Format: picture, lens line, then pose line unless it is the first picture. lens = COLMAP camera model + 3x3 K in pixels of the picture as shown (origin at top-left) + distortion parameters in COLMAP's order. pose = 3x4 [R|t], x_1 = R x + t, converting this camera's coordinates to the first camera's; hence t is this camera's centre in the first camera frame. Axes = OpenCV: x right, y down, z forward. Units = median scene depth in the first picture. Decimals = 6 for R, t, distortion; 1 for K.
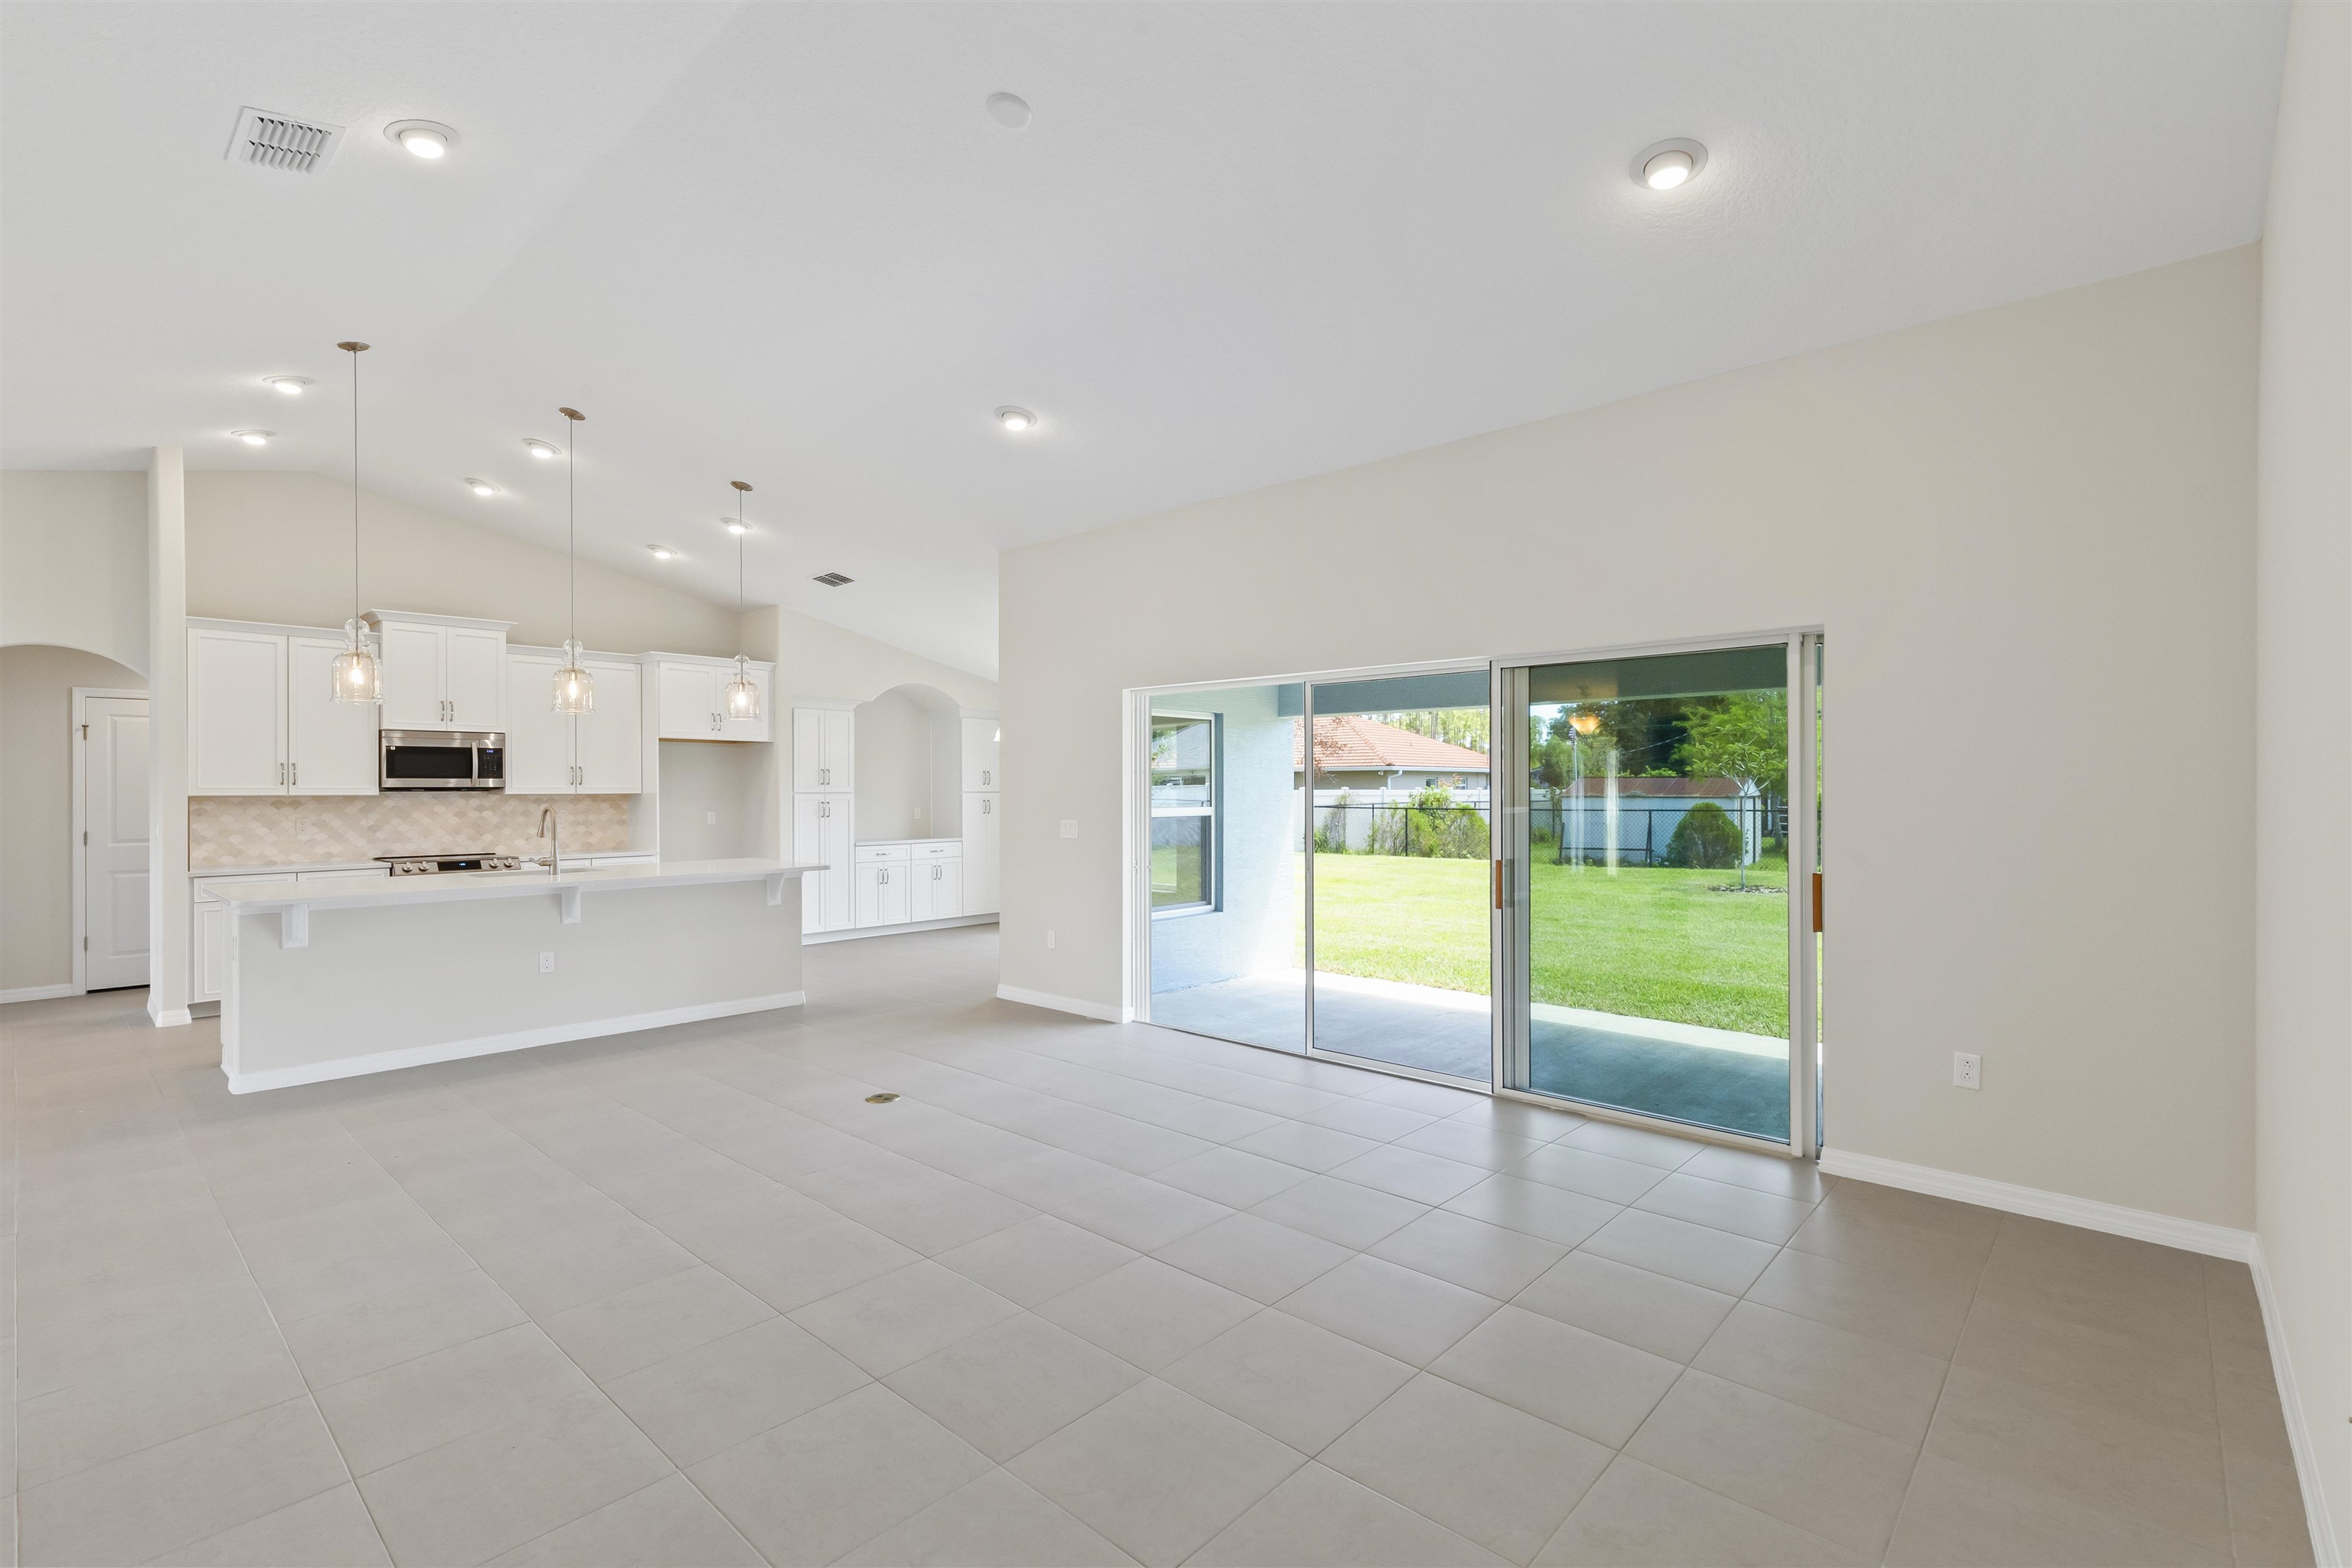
lens RADIAL K [[1056.5, 0, 1157.4], [0, 1056.5, 789.4], [0, 0, 1]] dist [0.003771, 0.000624]
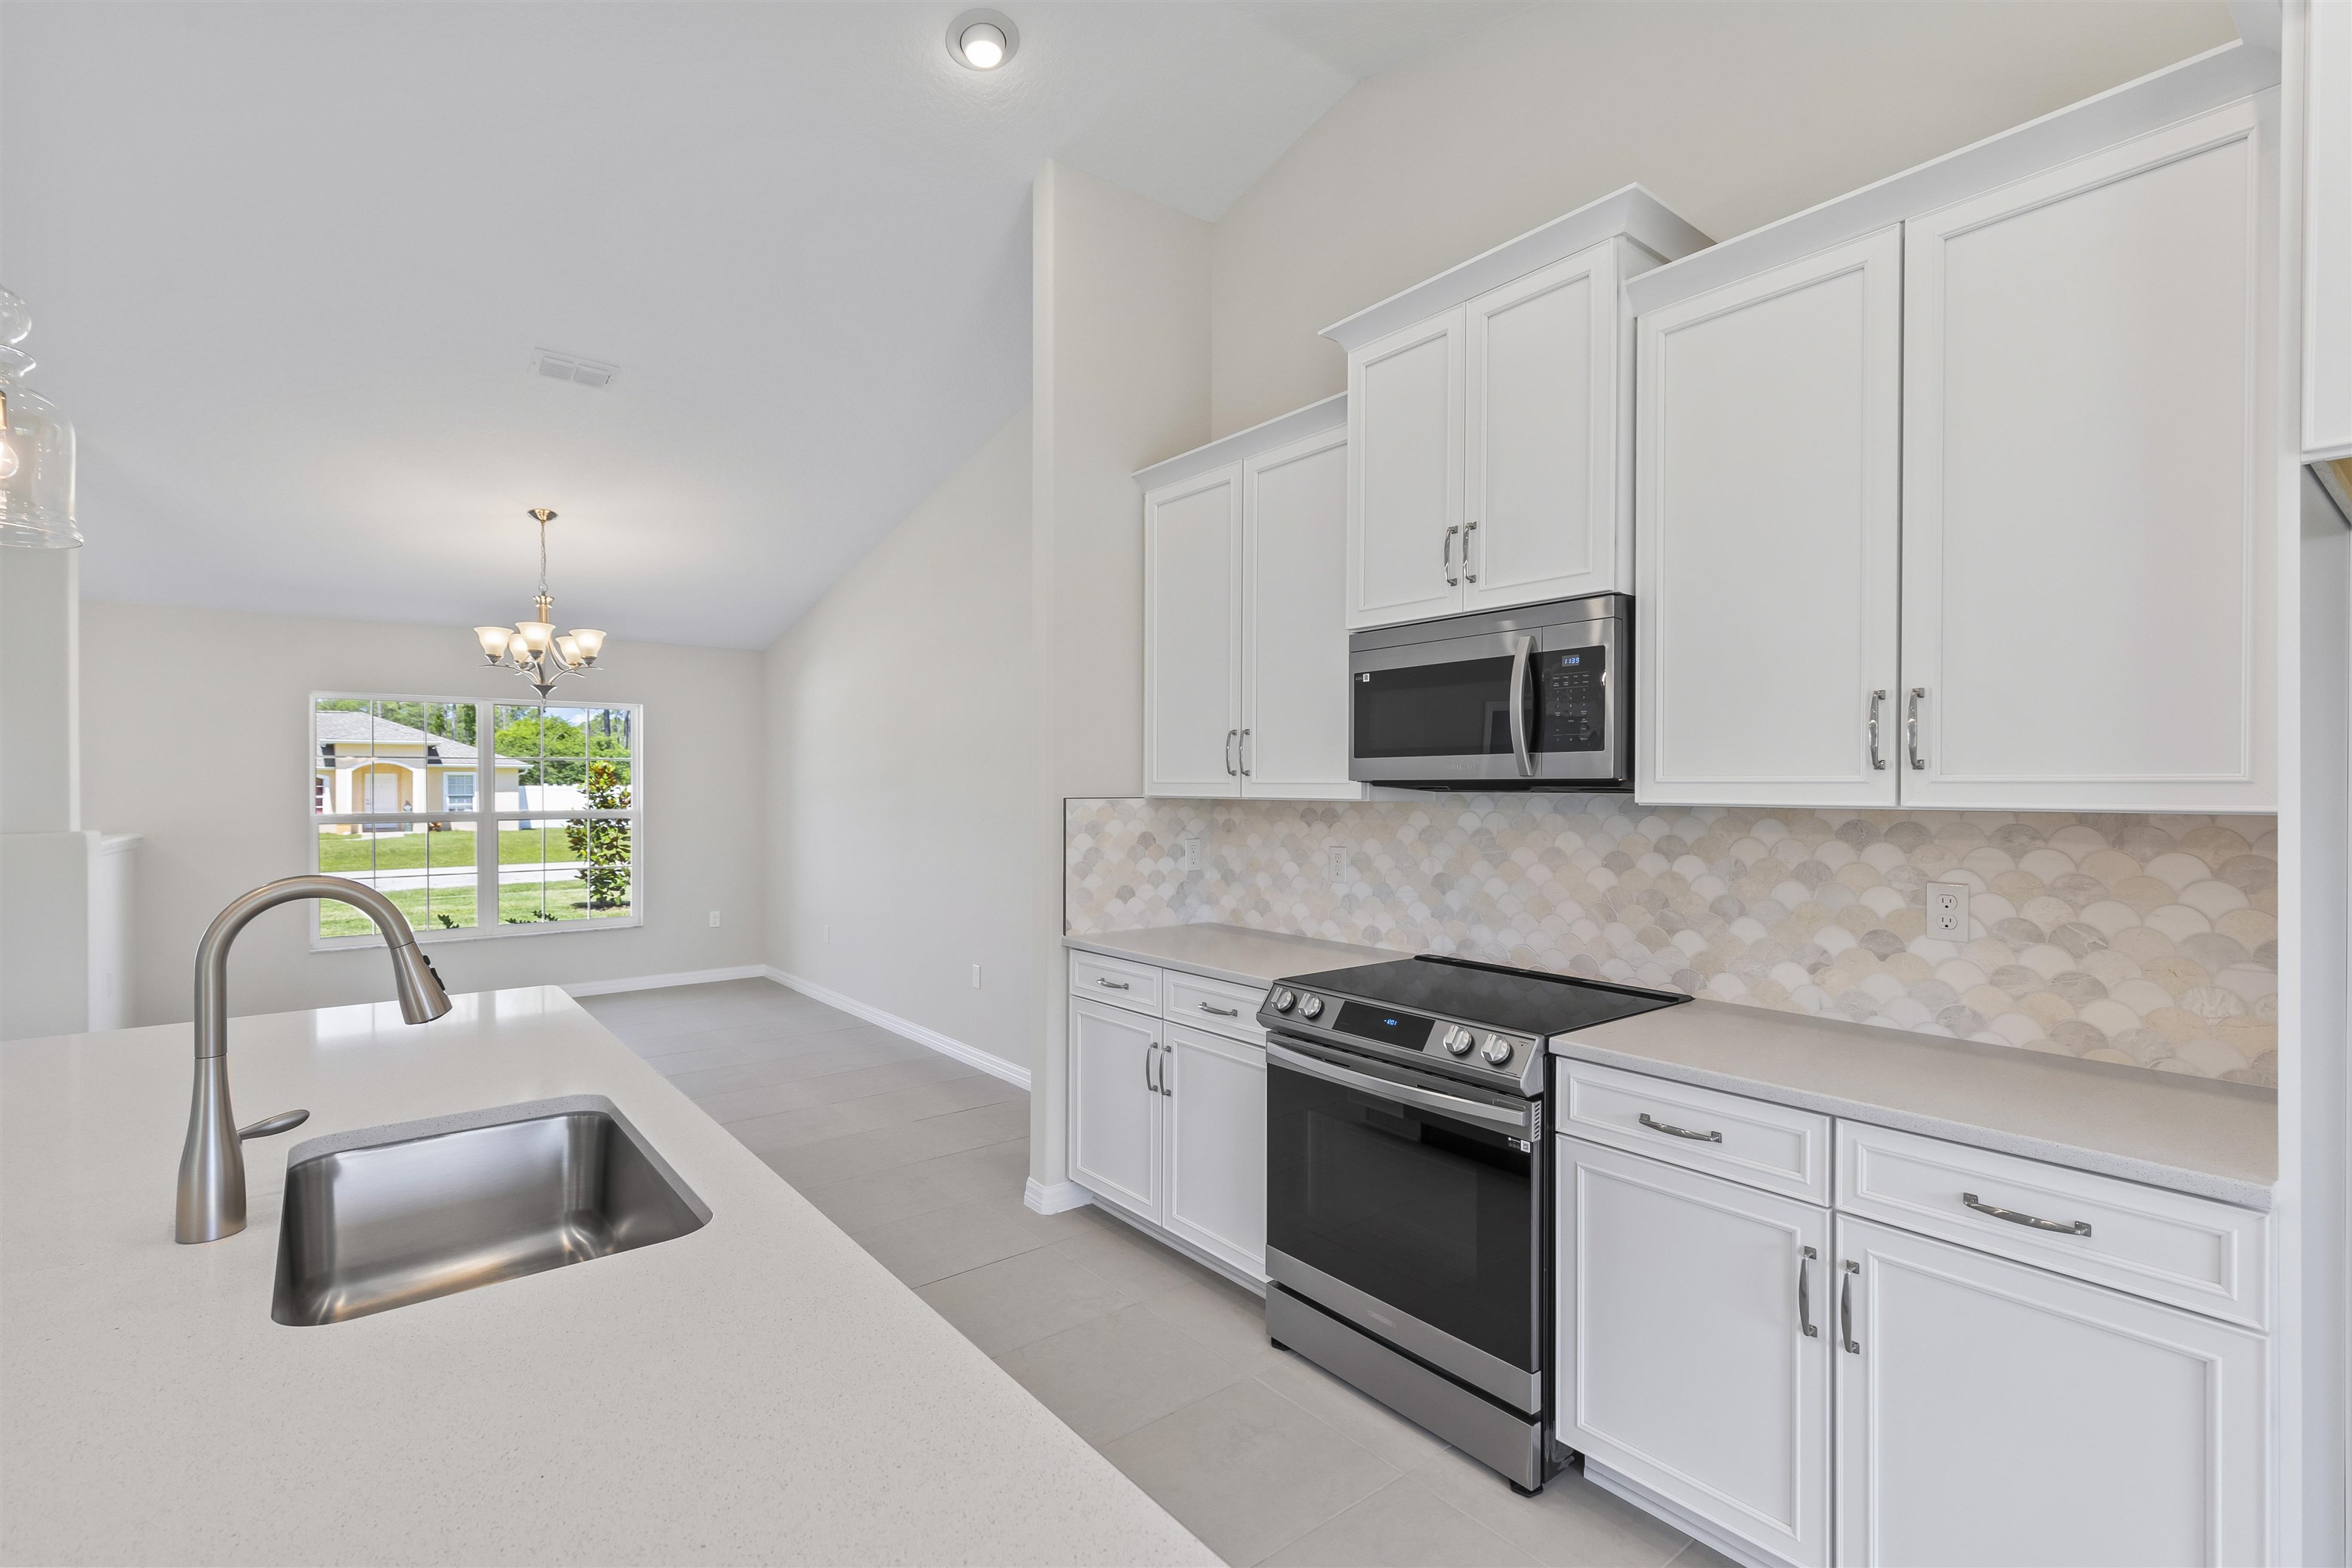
lens RADIAL K [[1056.5, 0, 1158.7], [0, 1056.5, 791.2], [0, 0, 1]] dist [0.003771, 0.000624]
pose [[-0.159071, 0.009676, -0.987220, -0.318865], [-0.000459, 0.999951, 0.009875, -0.001946], [0.987267, 0.002024, -0.159059, 0.943402]]
